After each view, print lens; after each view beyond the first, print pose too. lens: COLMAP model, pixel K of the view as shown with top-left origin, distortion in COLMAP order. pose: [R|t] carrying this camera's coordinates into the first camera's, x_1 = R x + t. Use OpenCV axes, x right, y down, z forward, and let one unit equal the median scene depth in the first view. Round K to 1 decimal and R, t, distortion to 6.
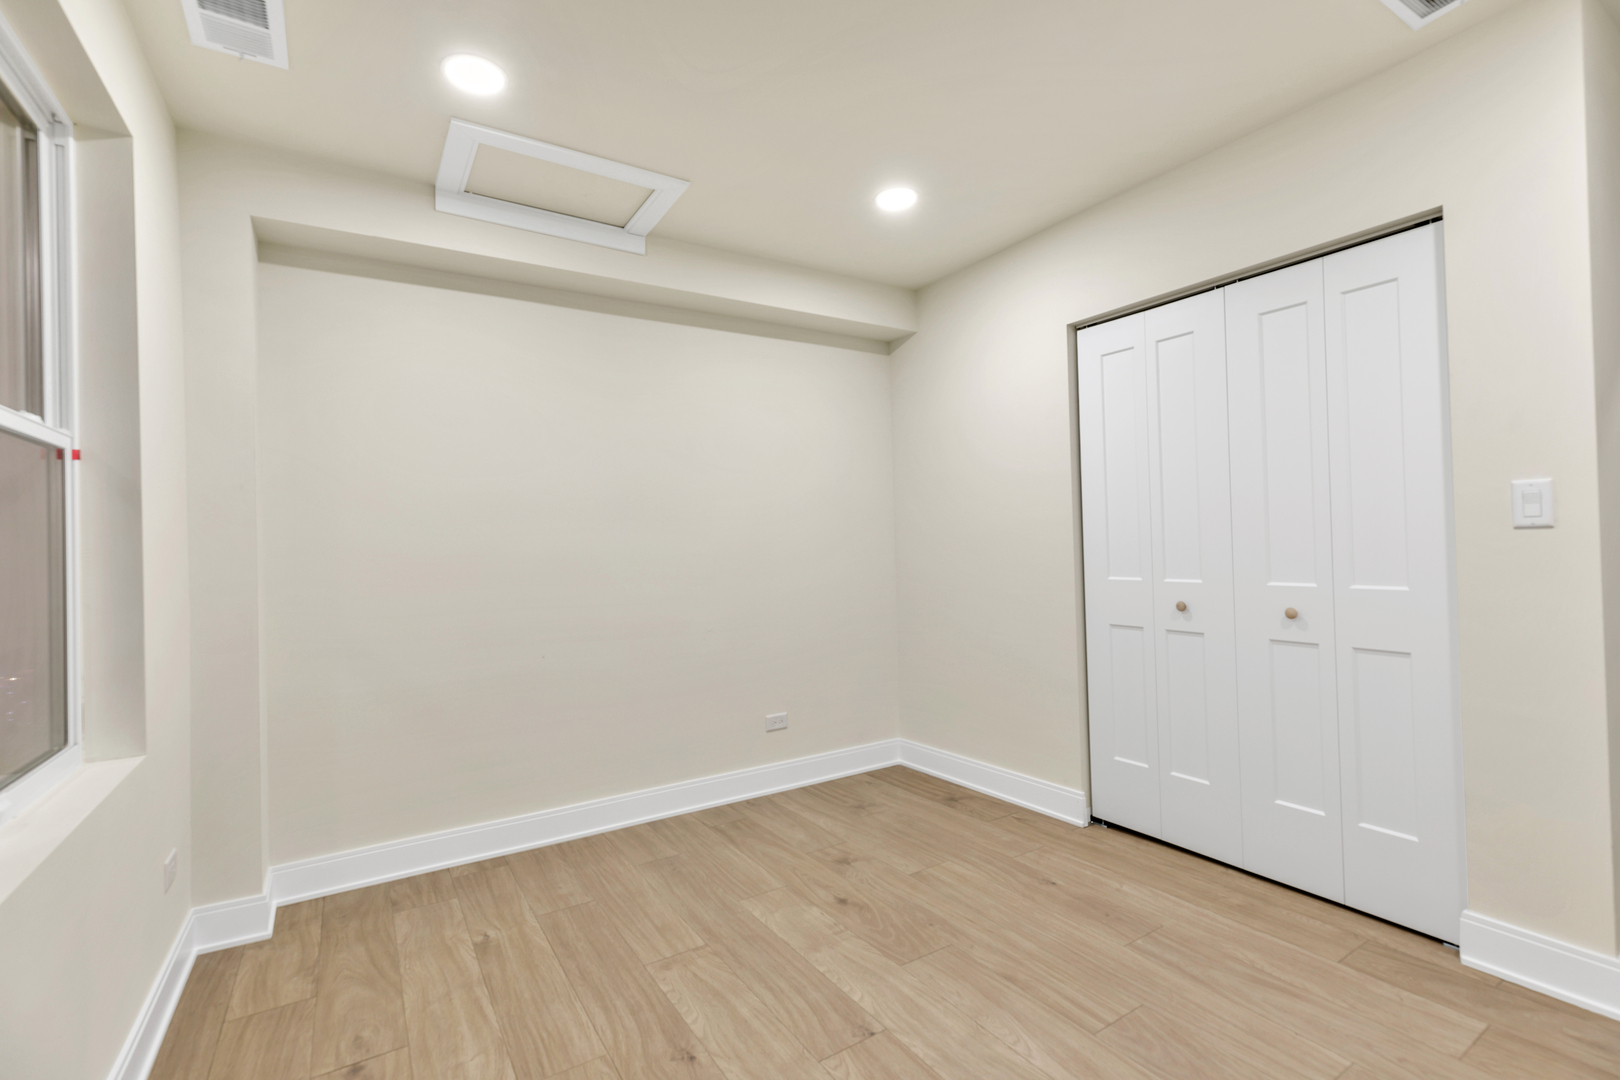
lens RADIAL K [[721.7, 0, 810.4], [0, 721.7, 539.8], [0, 0, 1]] dist [0.001723, 0.000485]
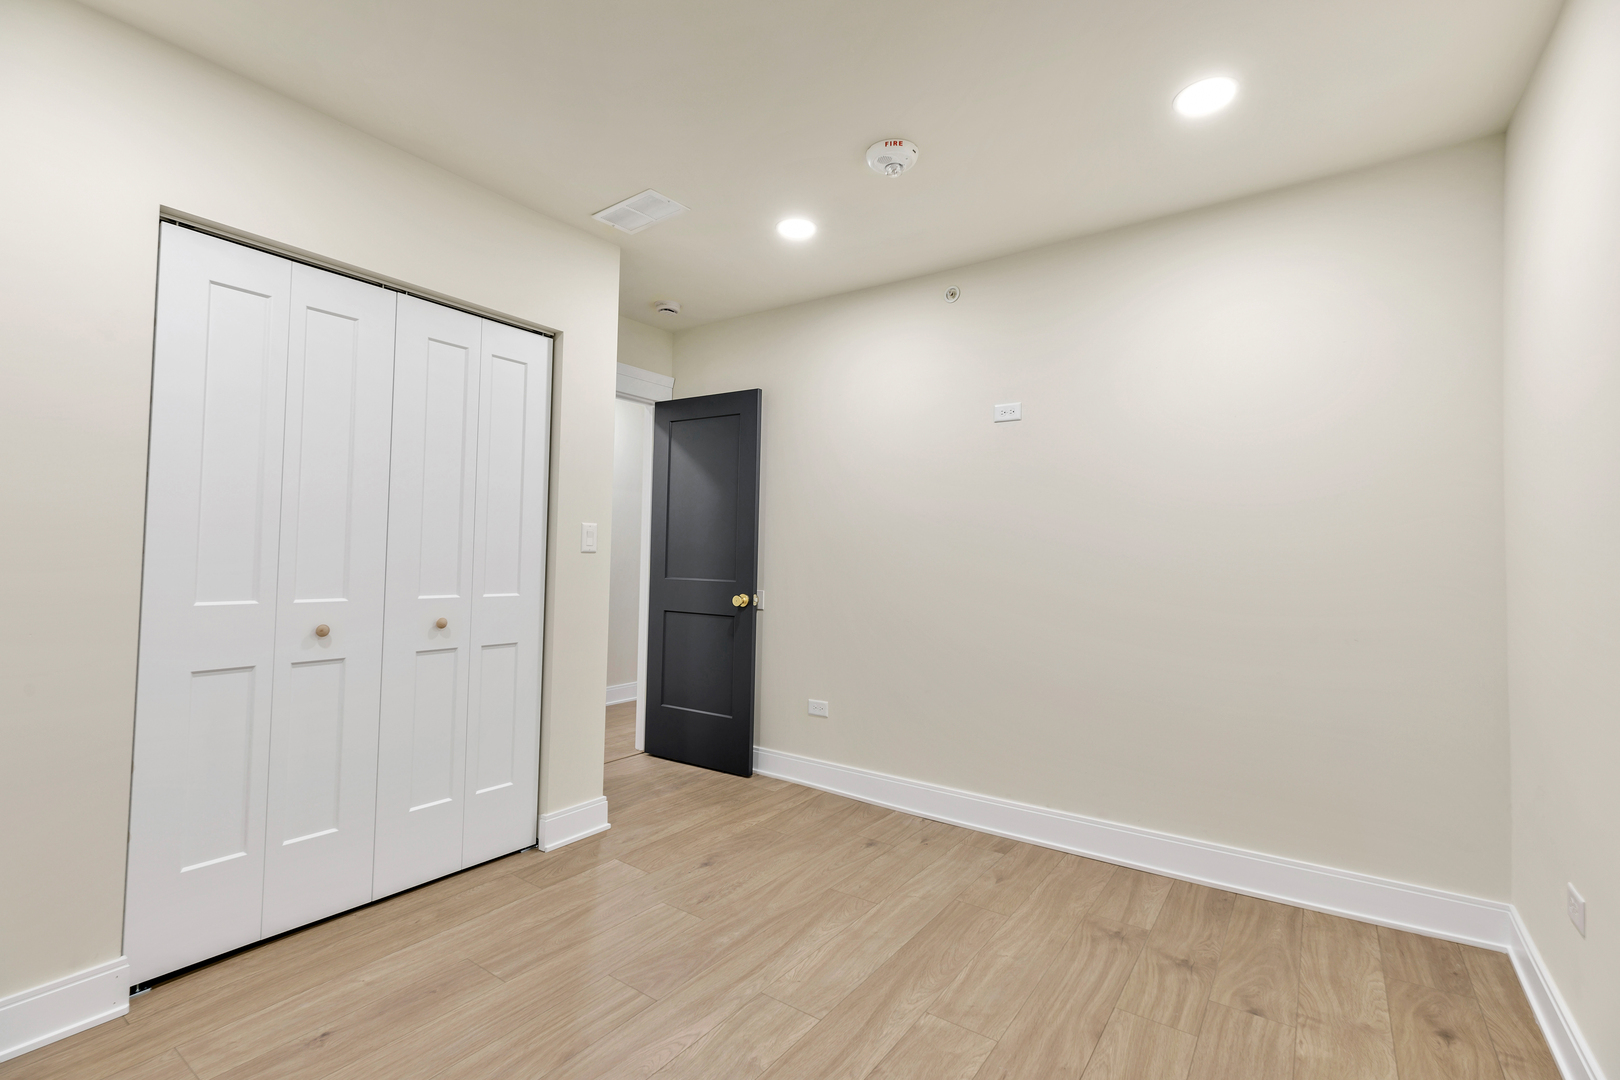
lens RADIAL K [[721.7, 0, 820.4], [0, 721.7, 538.6], [0, 0, 1]] dist [0.001723, 0.000485]
pose [[-0.388768, 0.038999, 0.920510, -0.573516], [-0.018026, 0.998591, -0.049921, 0.018813], [-0.921159, -0.036001, -0.387517, 0.927563]]
